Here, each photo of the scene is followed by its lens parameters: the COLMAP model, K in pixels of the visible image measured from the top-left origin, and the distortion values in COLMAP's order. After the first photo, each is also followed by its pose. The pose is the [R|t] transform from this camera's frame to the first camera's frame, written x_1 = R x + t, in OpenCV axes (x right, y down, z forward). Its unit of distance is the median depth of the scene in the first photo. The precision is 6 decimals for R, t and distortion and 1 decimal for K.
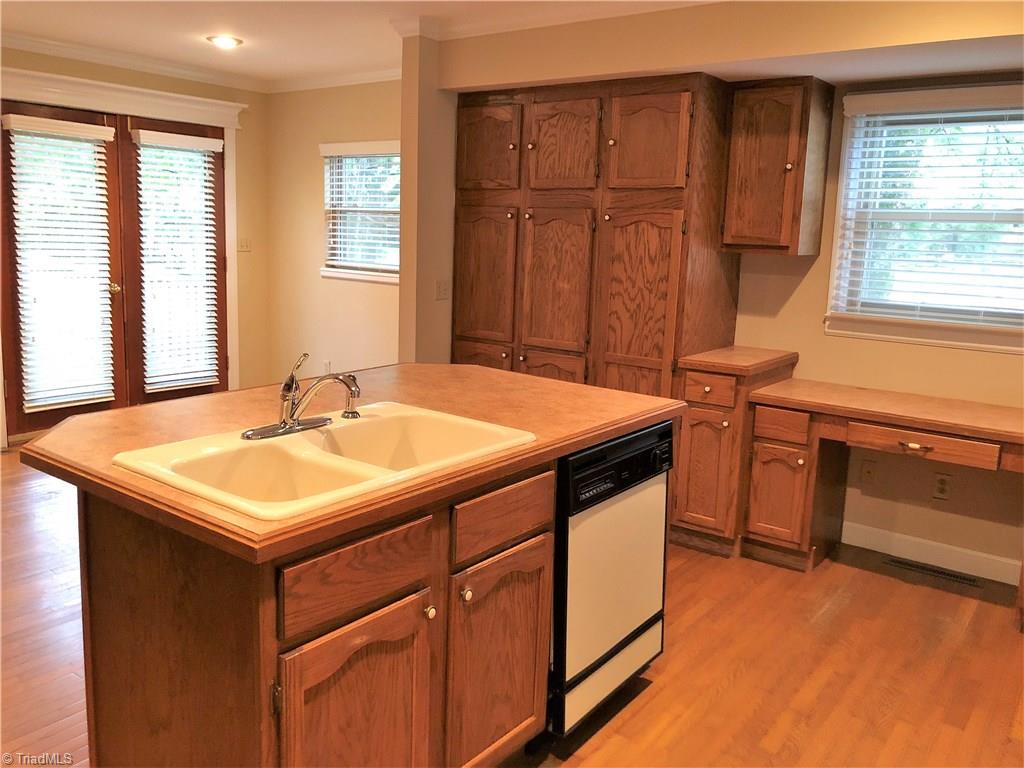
lens RADIAL K [[838.0, 0, 510.5], [0, 838.0, 384.7], [0, 0, 1]] dist [0.007389, 0.001732]
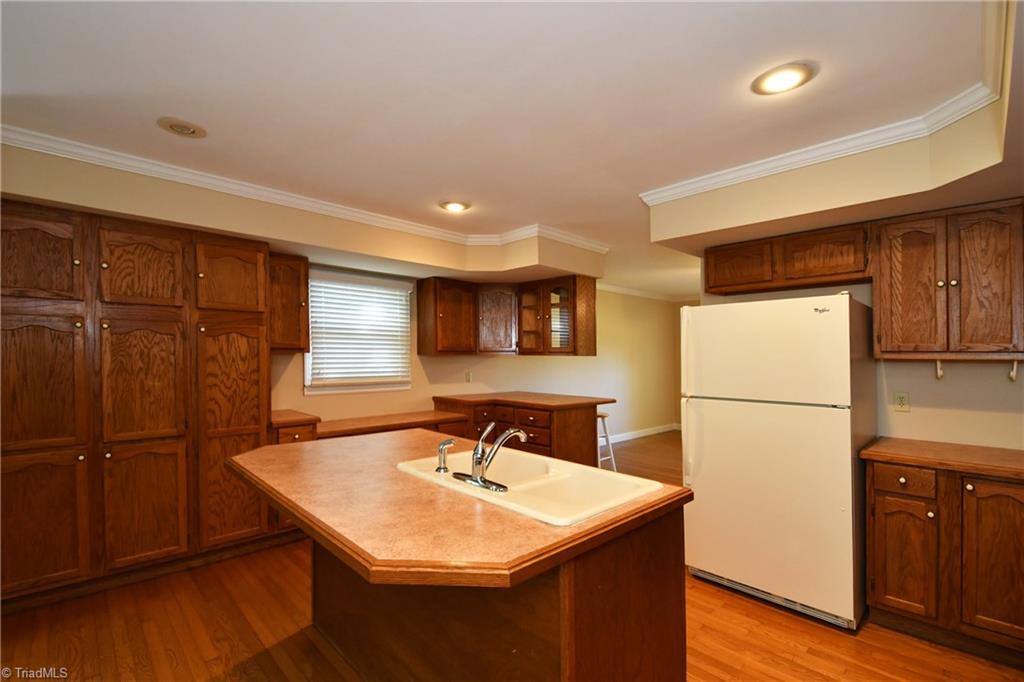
lens RADIAL K [[454.9, 0, 511.4], [0, 454.9, 348.1], [0, 0, 1]] dist [0.000235, -0.000074]
pose [[0.160415, -0.011992, 0.986977, -0.521379], [0.179551, 0.983598, -0.017232, -0.068422], [-0.970582, 0.179977, 0.159937, 0.407510]]
